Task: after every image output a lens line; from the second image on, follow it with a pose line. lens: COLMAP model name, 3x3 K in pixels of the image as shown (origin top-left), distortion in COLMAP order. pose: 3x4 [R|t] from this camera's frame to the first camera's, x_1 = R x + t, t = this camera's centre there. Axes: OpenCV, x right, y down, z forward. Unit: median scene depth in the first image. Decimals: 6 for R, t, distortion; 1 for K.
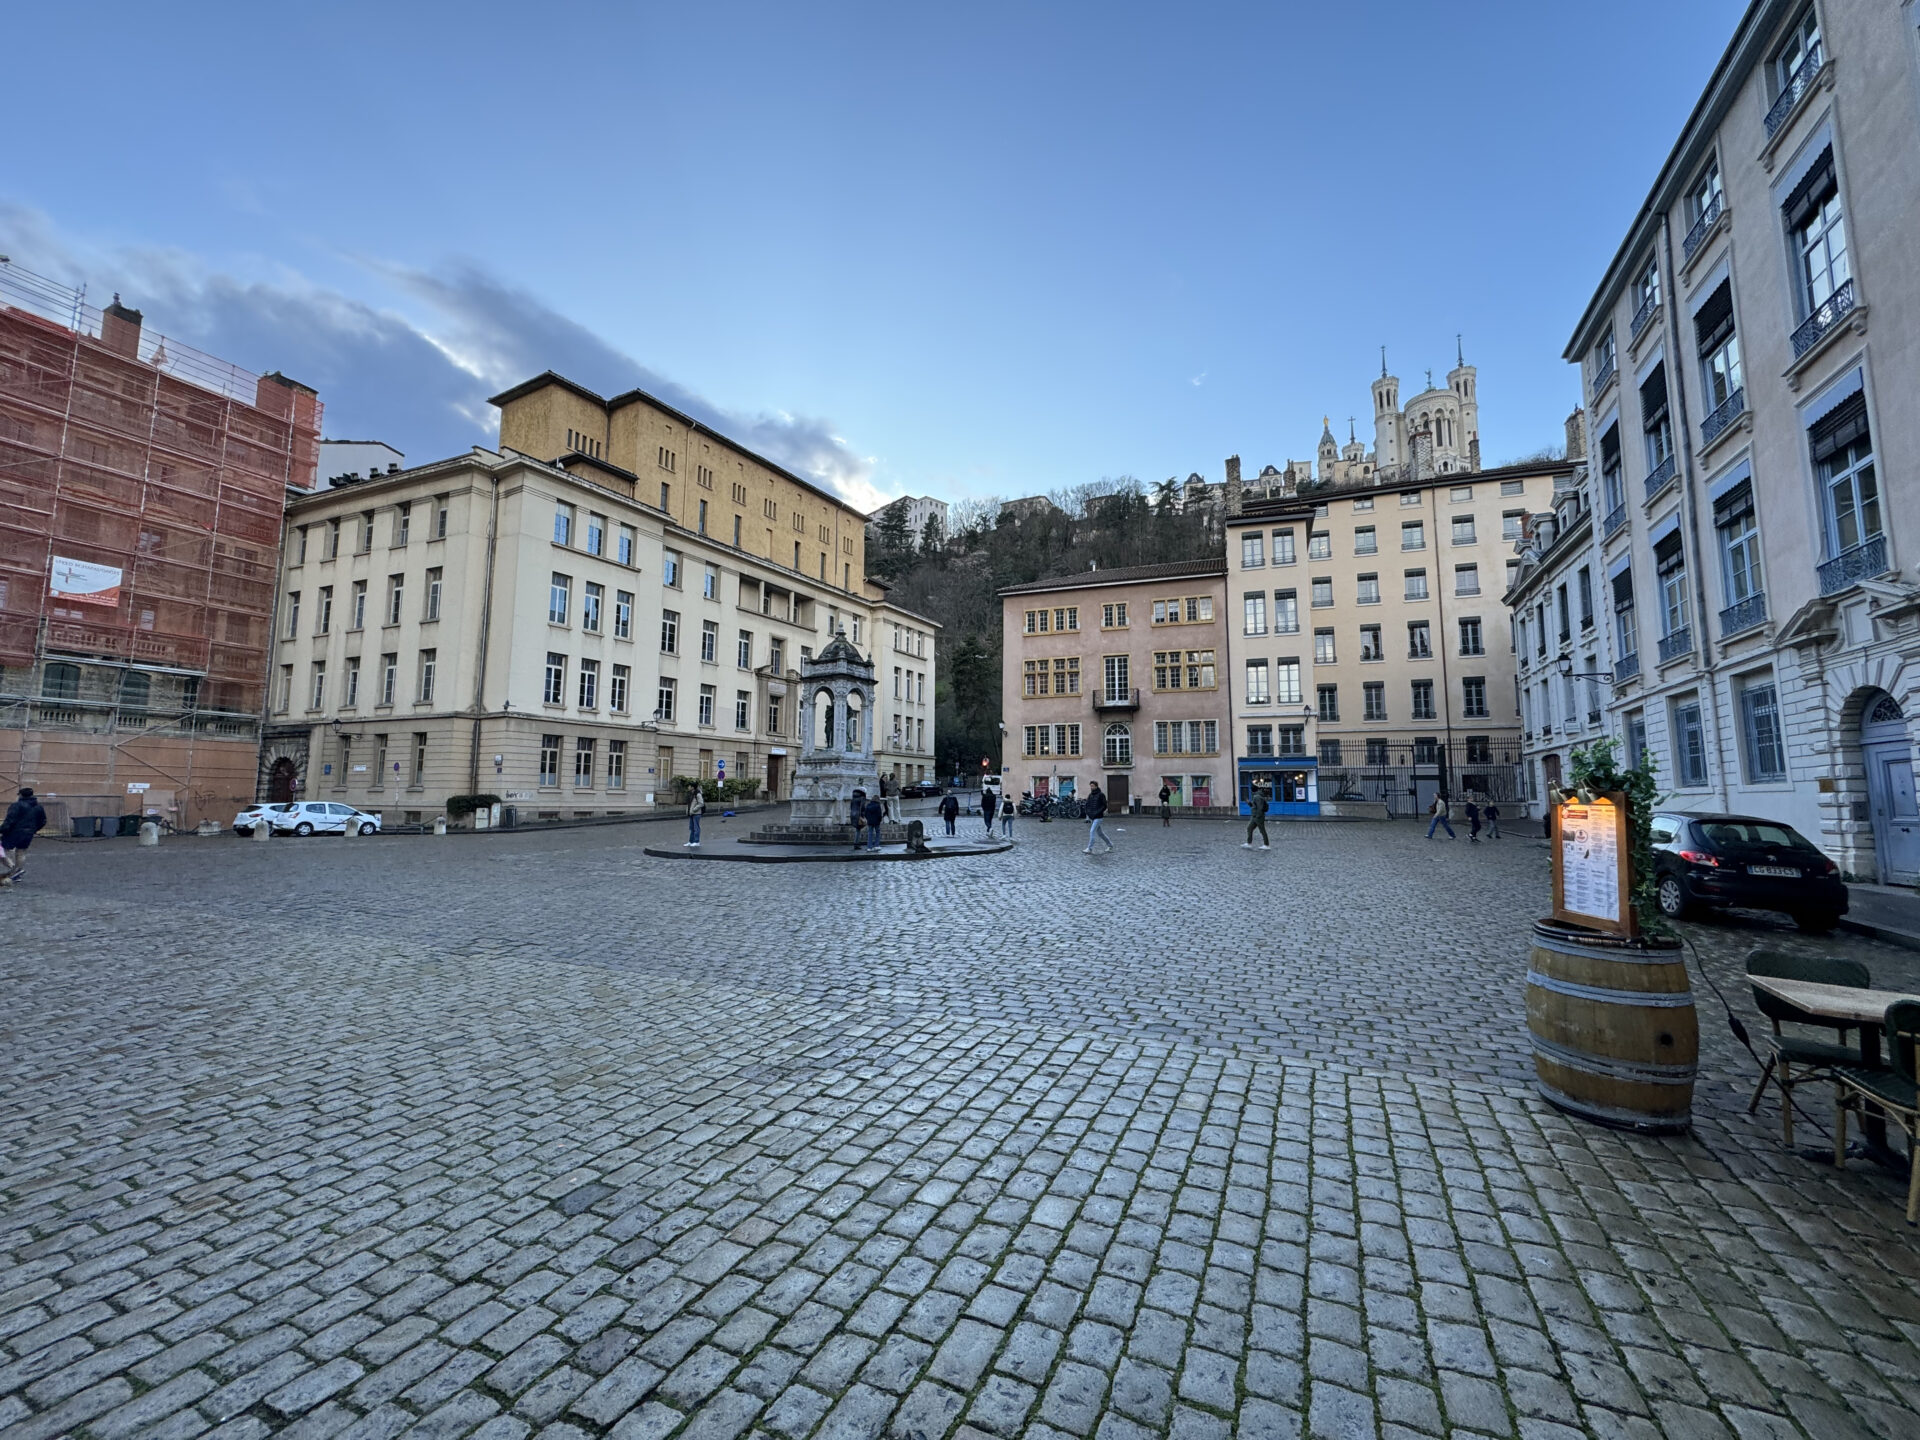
lens RADIAL K [[764.0, 0, 956.4], [0, 764.0, 722.6], [0, 0, 1]] dist [-0.001369, -0.000231]
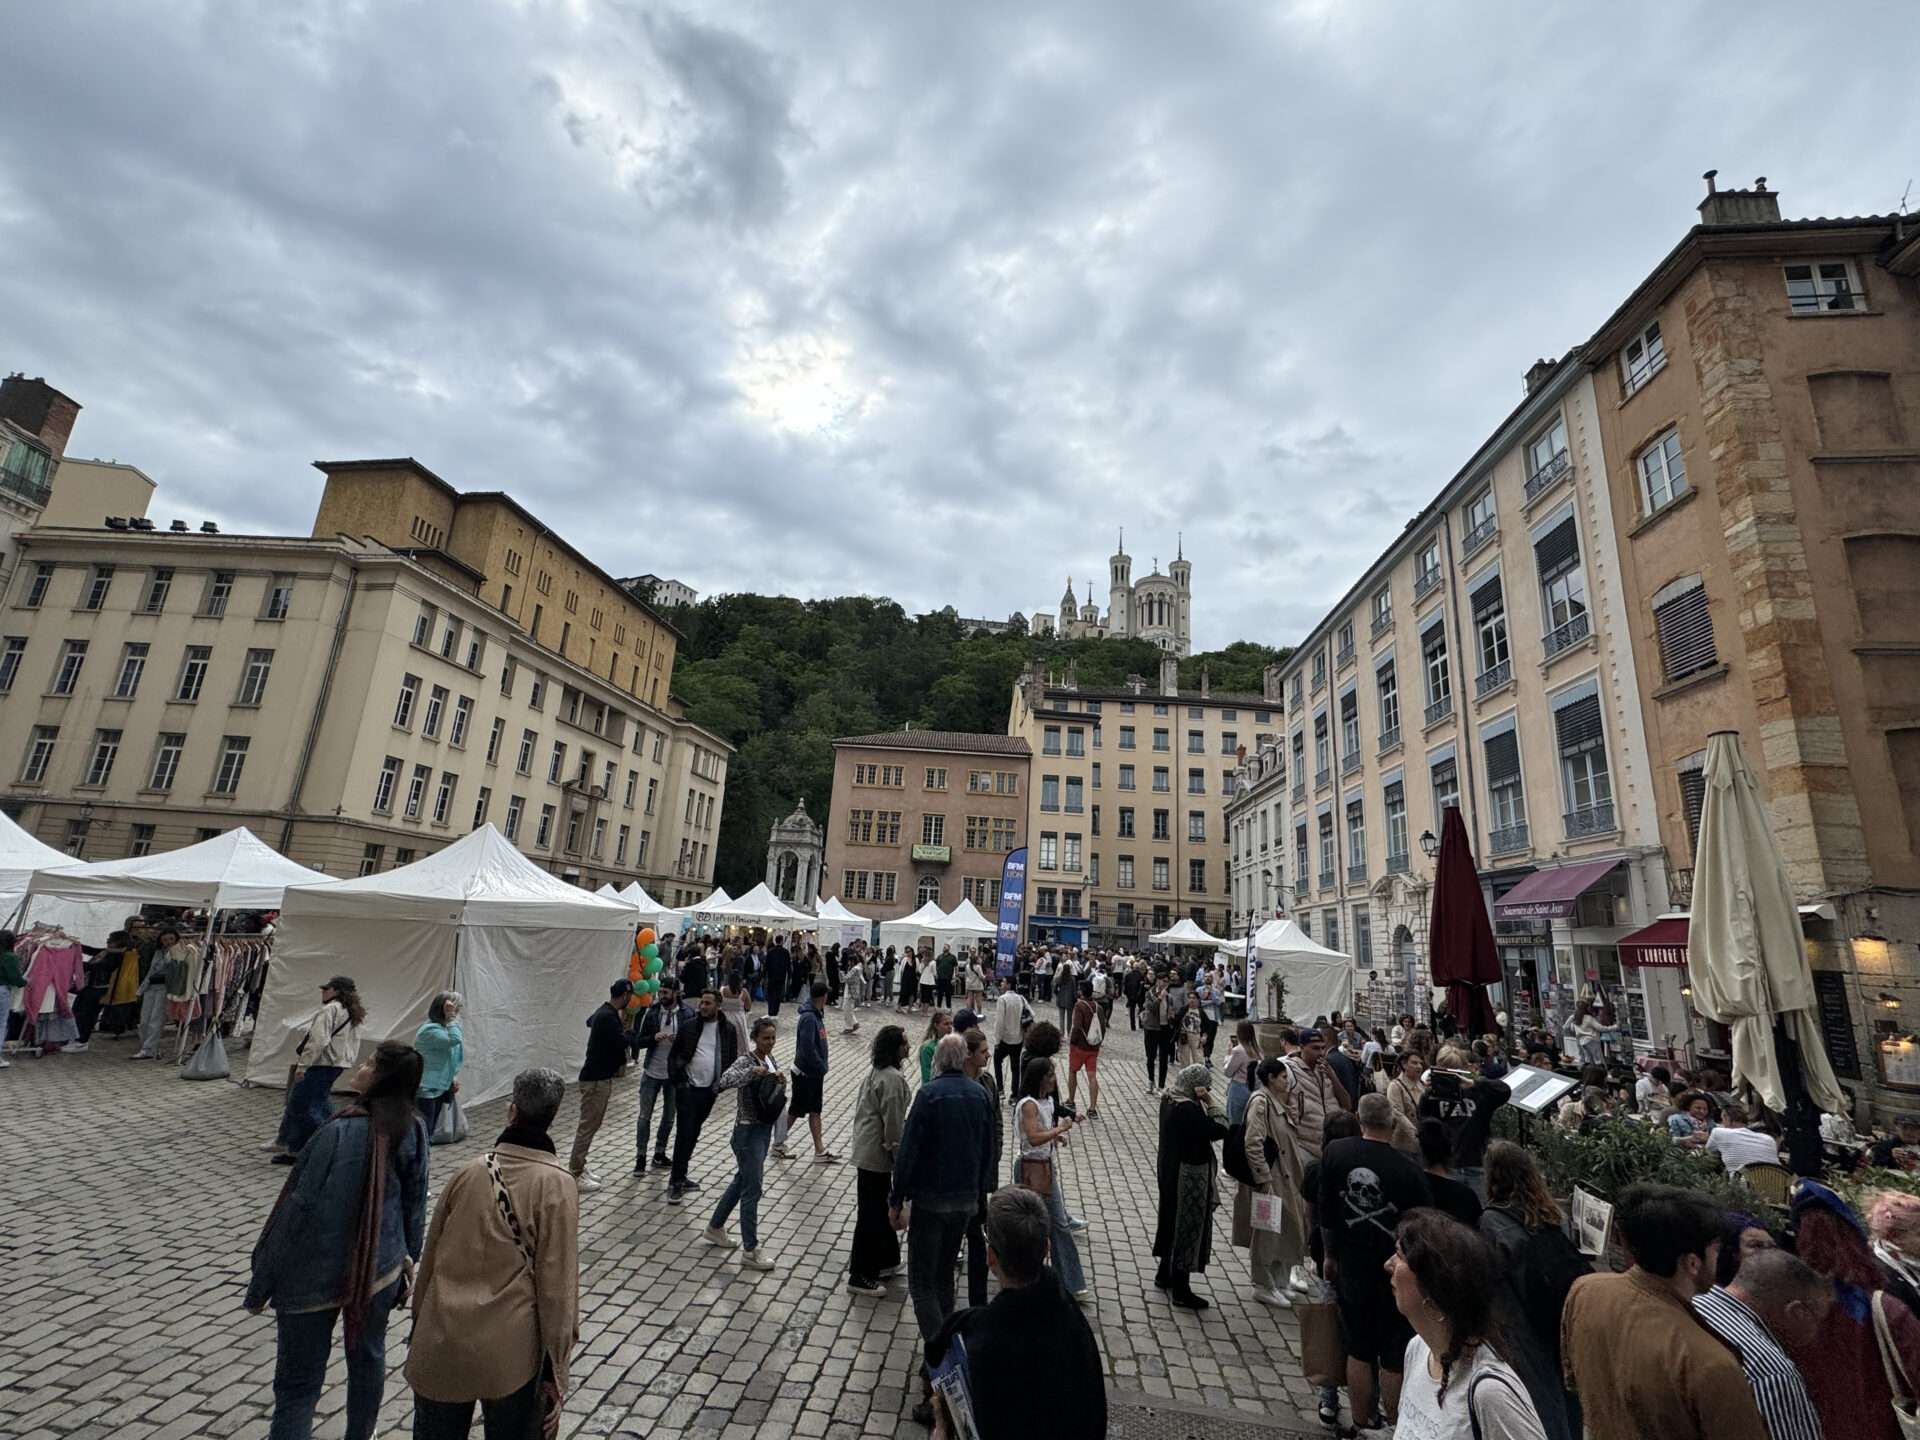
lens RADIAL K [[849.5, 0, 961.3], [0, 849.5, 722.3], [0, 0, 1]] dist [-0.003626, -0.000321]
pose [[0.931905, 0.140706, 0.334299, -0.189520], [-0.092865, 0.983526, -0.155092, -0.030407], [-0.350614, 0.113486, 0.929619, -0.194398]]
